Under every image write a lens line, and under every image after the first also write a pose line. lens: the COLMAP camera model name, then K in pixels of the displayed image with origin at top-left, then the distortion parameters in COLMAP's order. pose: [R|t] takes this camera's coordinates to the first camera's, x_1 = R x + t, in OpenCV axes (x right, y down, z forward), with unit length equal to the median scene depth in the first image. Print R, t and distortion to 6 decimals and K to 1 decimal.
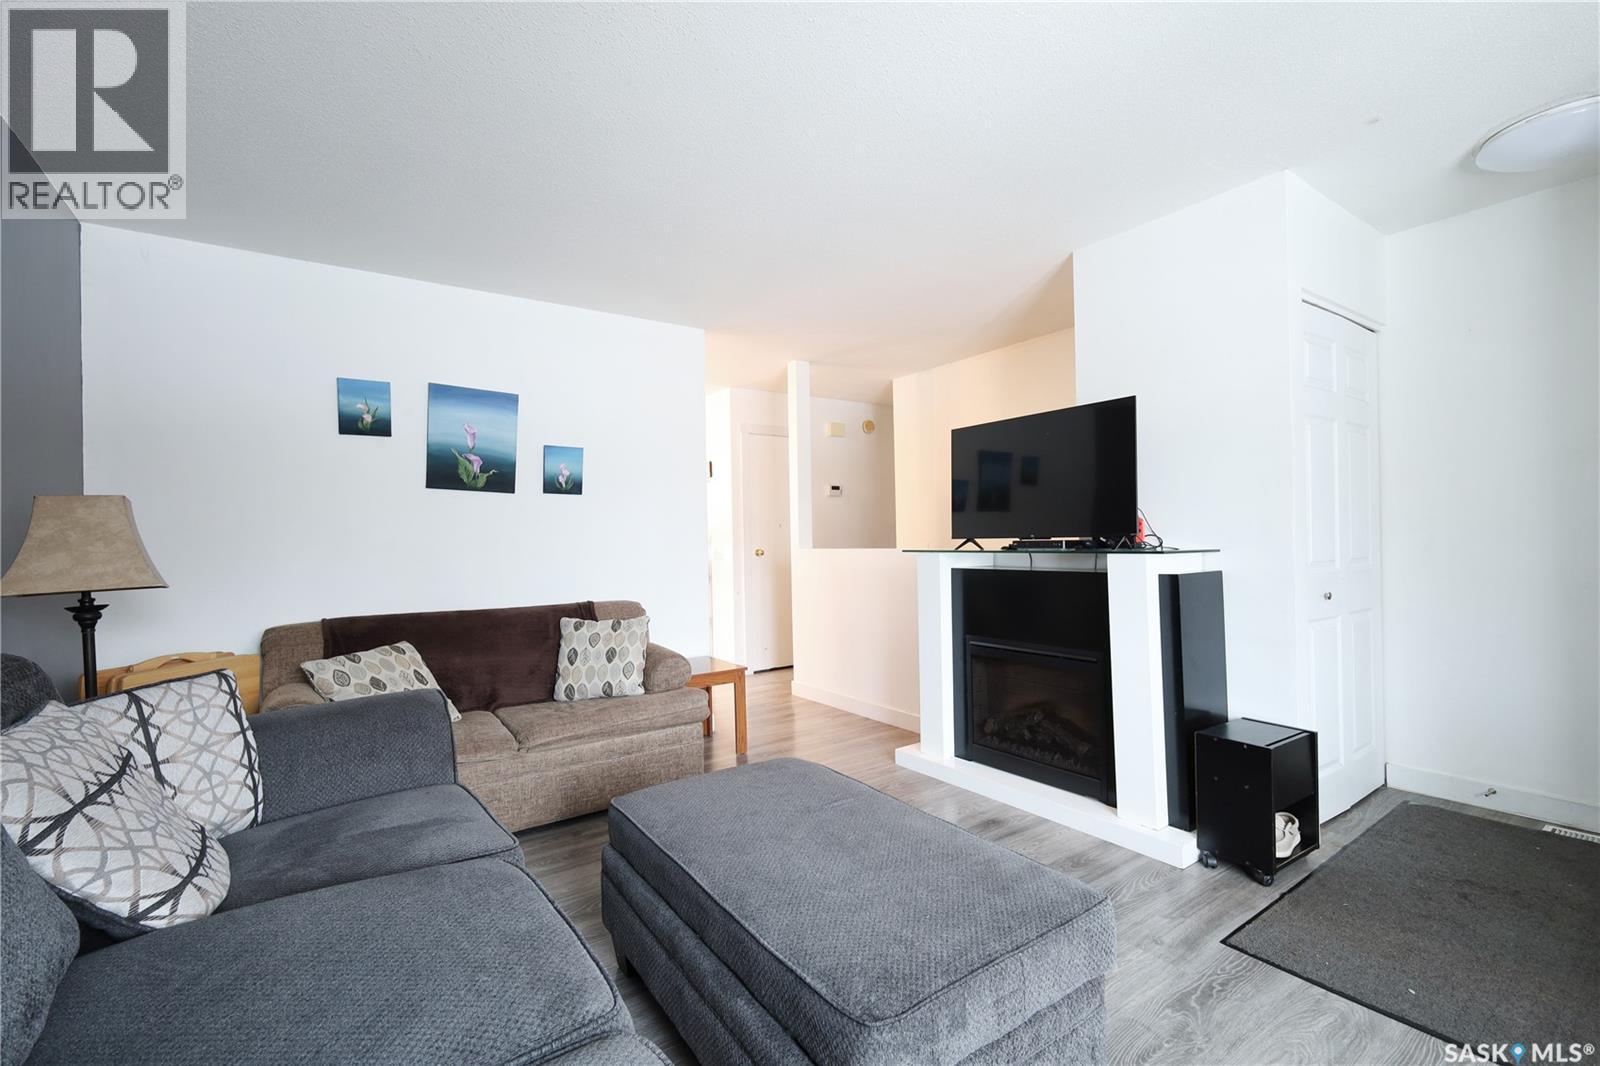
lens RADIAL K [[697.9, 0, 805.3], [0, 697.9, 531.3], [0, 0, 1]] dist [-0.000770, 0.000010]
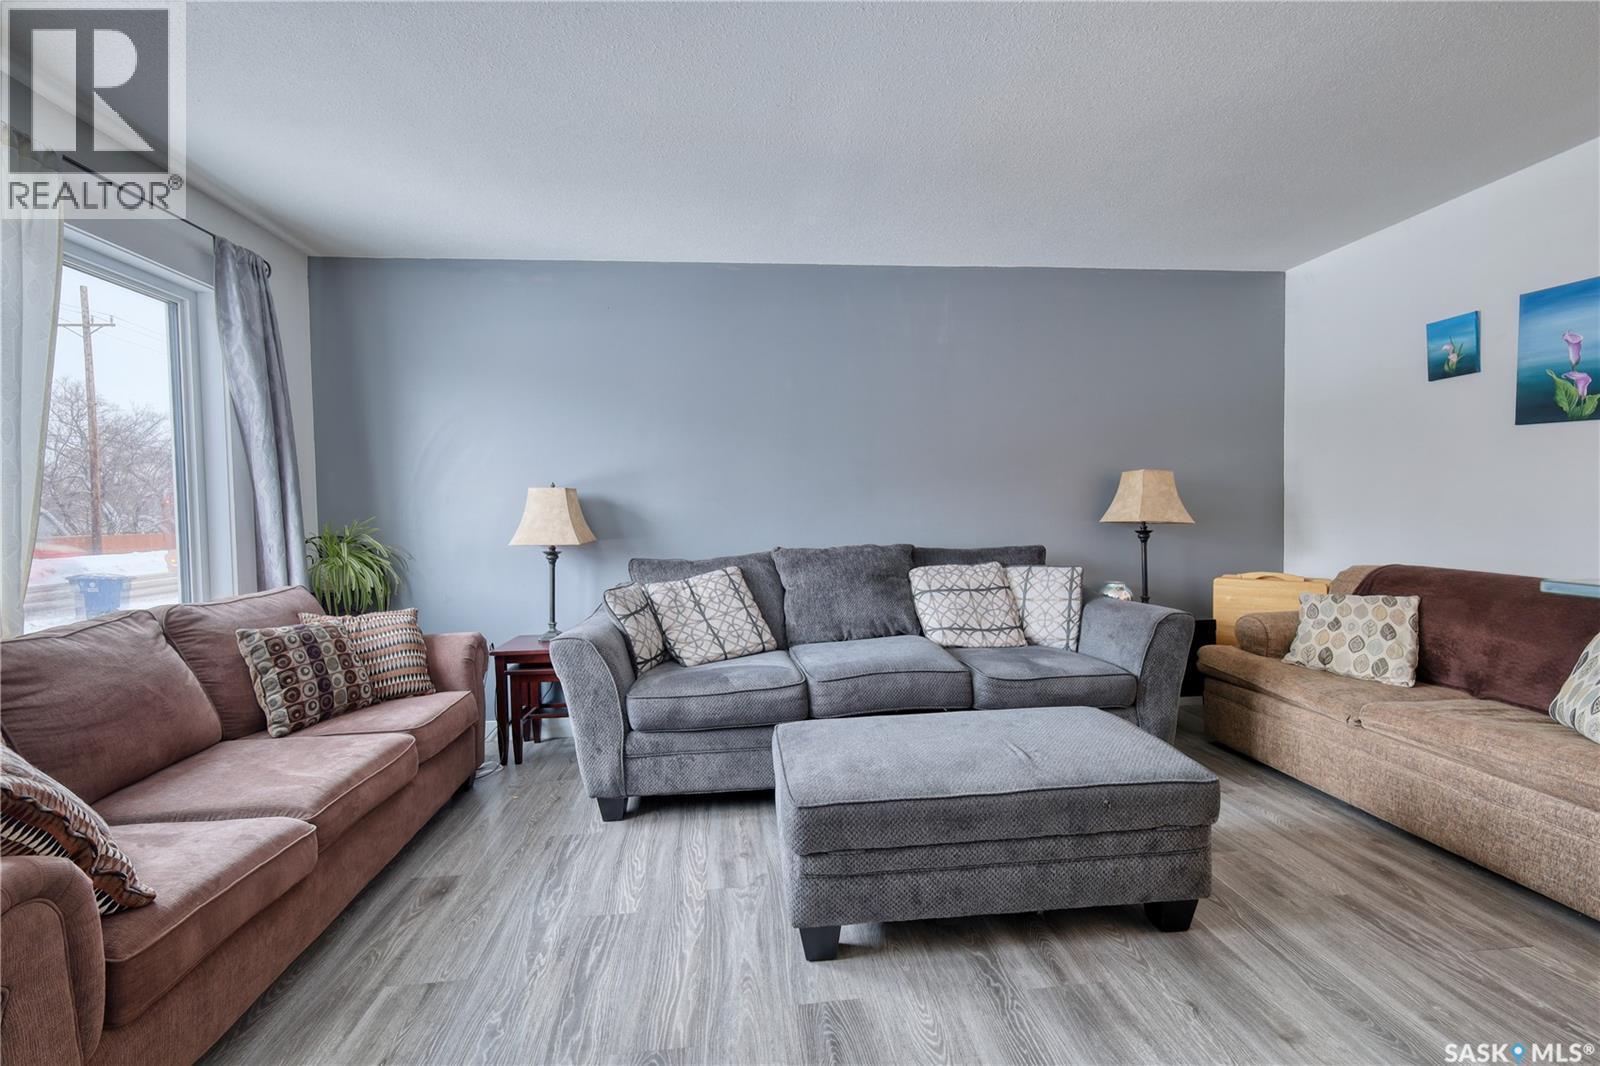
lens RADIAL K [[697.9, 0, 801.1], [0, 697.9, 532.9], [0, 0, 1]] dist [-0.000770, 0.000010]
pose [[-0.487455, 0.055489, -0.871383, 0.618642], [0.030737, 0.998451, 0.046387, 0.000804], [0.872607, -0.004172, -0.488405, 0.689276]]
